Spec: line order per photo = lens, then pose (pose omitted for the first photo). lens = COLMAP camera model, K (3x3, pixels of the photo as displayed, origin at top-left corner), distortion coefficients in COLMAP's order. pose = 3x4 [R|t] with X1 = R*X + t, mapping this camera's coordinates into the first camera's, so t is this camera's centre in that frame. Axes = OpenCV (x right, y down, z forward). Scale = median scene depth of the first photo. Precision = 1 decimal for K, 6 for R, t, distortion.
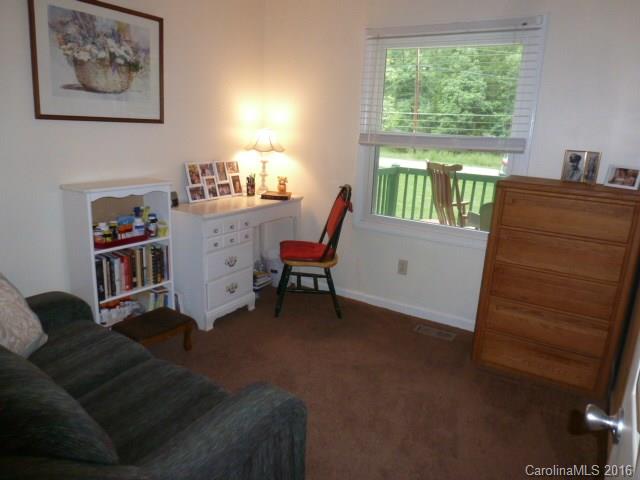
lens RADIAL K [[461.9, 0, 320.0], [0, 461.9, 240.0], [0, 0, 1]] dist [-0.050168, 0.006157]
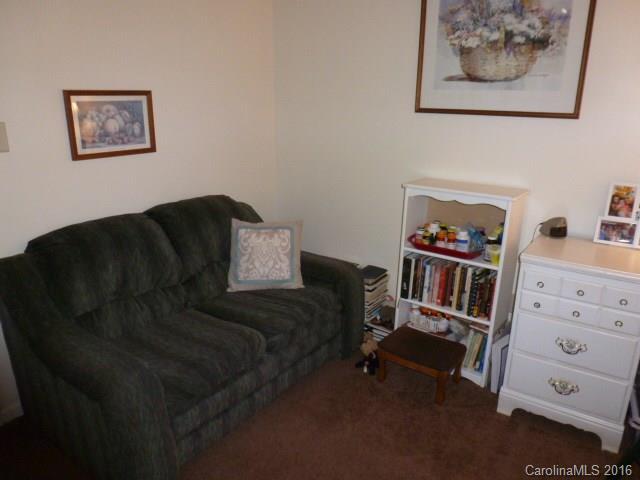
lens RADIAL K [[461.9, 0, 320.0], [0, 461.9, 240.0], [0, 0, 1]] dist [-0.050168, 0.006157]
pose [[-0.064172, 0.235171, -0.969833, 0.446895], [-0.254889, 0.935739, 0.243769, -0.172773], [0.964839, 0.262843, -0.000106, 0.770495]]
